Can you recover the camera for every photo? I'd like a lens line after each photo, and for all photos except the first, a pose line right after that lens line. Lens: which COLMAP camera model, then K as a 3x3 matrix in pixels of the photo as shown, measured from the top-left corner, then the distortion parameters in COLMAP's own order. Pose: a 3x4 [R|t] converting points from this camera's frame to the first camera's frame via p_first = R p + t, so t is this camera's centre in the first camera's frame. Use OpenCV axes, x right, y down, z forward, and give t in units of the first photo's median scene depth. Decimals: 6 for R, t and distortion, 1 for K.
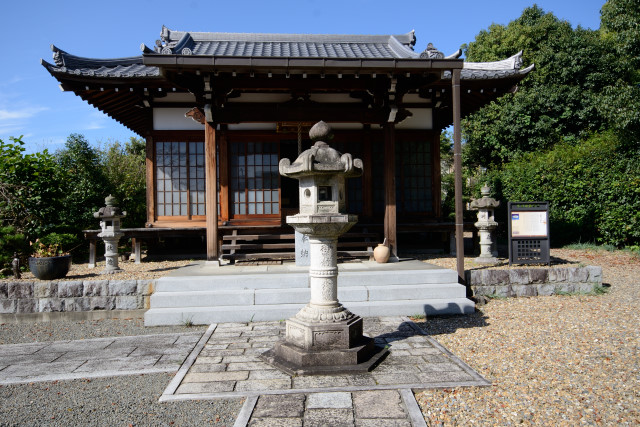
lens RADIAL K [[425.3, 0, 320.0], [0, 425.3, 213.5], [0, 0, 1]] dist [-0.000411, -0.000033]
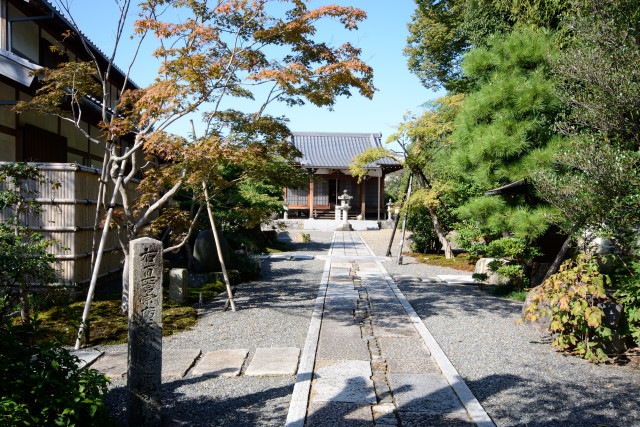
lens RADIAL K [[567.6, 0, 320.0], [0, 567.6, 213.5], [0, 0, 1]] dist [-0.002069, -0.000020]
pose [[0.999547, 0.029904, -0.003298, -0.172046], [-0.029822, 0.999299, 0.022648, -0.034815], [0.003973, -0.022539, 0.999738, -3.695885]]
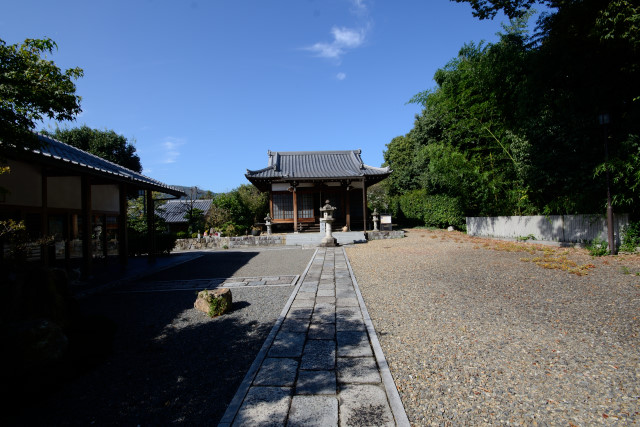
lens RADIAL K [[289.7, 0, 320.0], [0, 289.7, 213.5], [0, 0, 1]] dist [0.000010, -0.000006]
pose [[0.999792, -0.015361, -0.013381, -0.026922], [0.015279, 0.999864, -0.006208, -0.020070], [0.013475, 0.006002, 0.999891, -1.358938]]
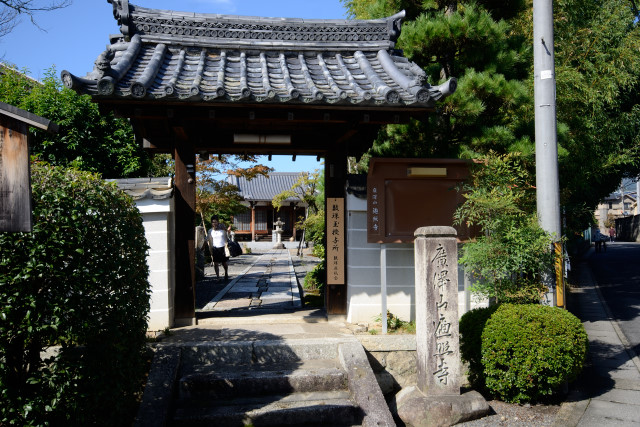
lens RADIAL K [[567.6, 0, 320.0], [0, 567.6, 213.5], [0, 0, 1]] dist [-0.002069, -0.000020]
pose [[0.995741, 0.015151, 0.090942, -0.108024], [-0.012188, 0.999379, -0.033049, 0.016961], [-0.091386, 0.031800, 0.995308, -4.984654]]
